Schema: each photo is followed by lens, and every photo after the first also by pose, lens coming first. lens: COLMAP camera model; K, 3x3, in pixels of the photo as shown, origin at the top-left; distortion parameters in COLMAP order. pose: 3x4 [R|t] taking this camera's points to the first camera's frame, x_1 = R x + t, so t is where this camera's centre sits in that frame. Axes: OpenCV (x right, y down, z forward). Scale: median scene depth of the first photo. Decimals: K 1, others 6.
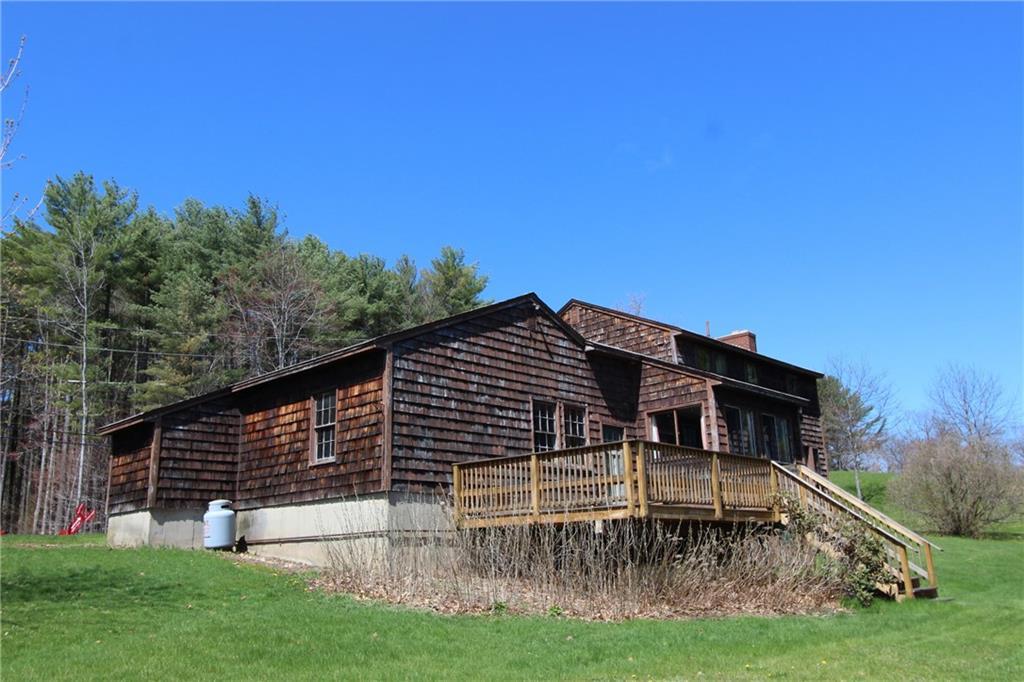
lens RADIAL K [[837.9, 0, 509.3], [0, 837.9, 341.9], [0, 0, 1]] dist [-0.014231, -0.003508]
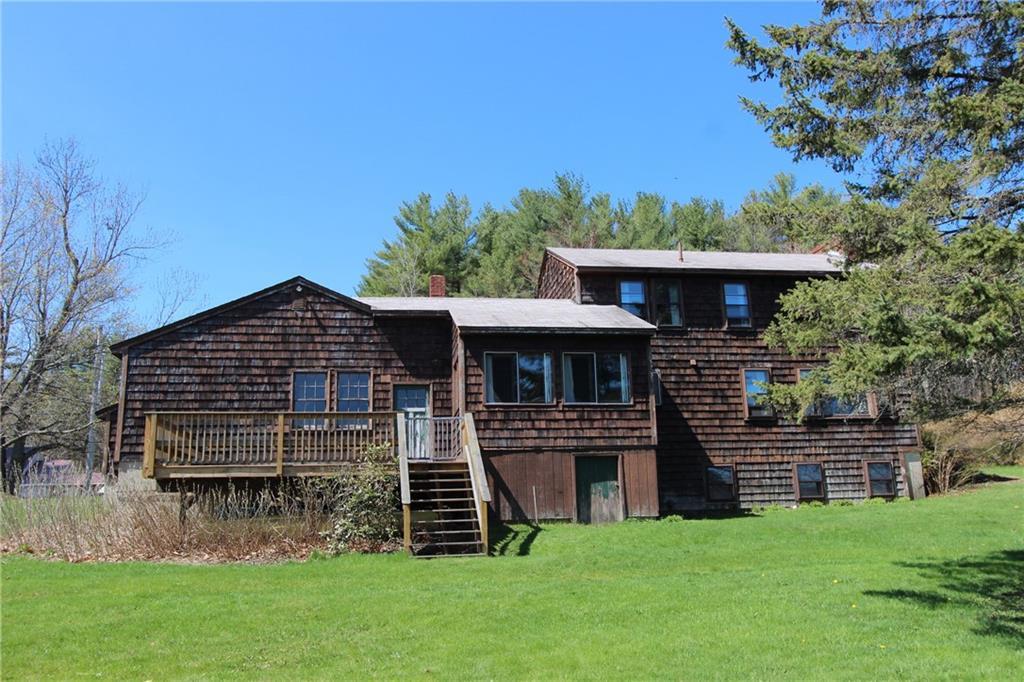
lens RADIAL K [[837.9, 0, 509.0], [0, 837.9, 341.2], [0, 0, 1]] dist [-0.014231, -0.003508]
pose [[0.798187, -0.120016, -0.590333, 0.947175], [0.159395, 0.987103, 0.014837, 0.057706], [0.580939, -0.105939, 0.807023, 0.261945]]
